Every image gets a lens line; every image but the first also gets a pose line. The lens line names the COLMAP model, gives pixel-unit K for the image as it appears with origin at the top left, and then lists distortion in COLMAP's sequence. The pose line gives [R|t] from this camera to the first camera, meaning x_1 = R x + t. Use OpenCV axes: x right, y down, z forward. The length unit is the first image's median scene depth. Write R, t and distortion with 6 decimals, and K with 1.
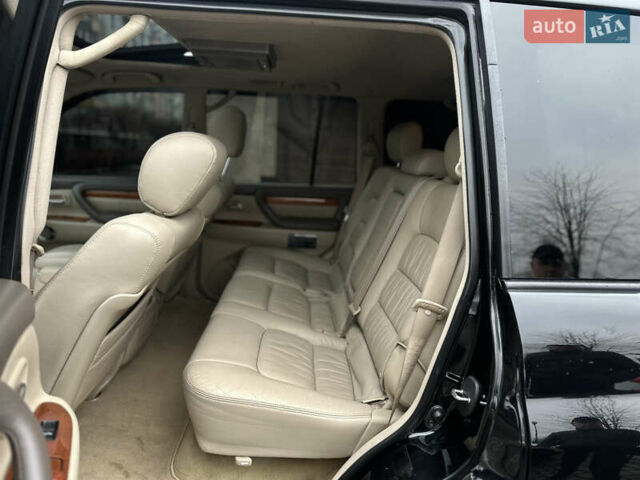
lens RADIAL K [[519.2, 0, 312.4], [0, 519.2, 239.7], [0, 0, 1]] dist [0.080886, -0.151311]
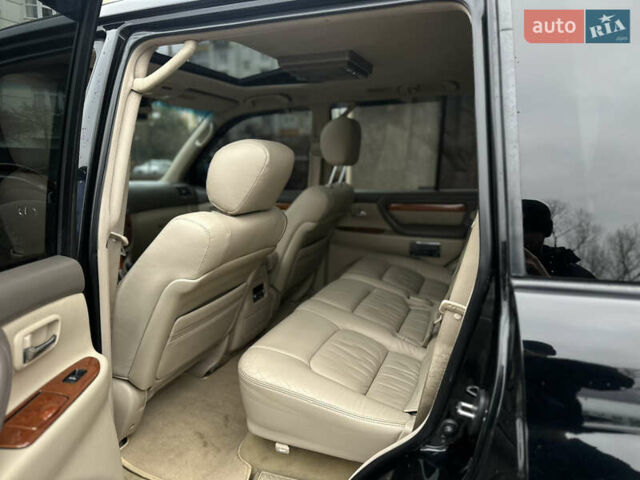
lens RADIAL K [[519.2, 0, 312.4], [0, 519.2, 239.7], [0, 0, 1]] dist [0.080886, -0.151311]
pose [[0.892345, 0.007770, -0.451286, 0.379325], [-0.028137, 0.998865, -0.038440, 0.046806], [0.450475, 0.046999, 0.891551, 0.080132]]
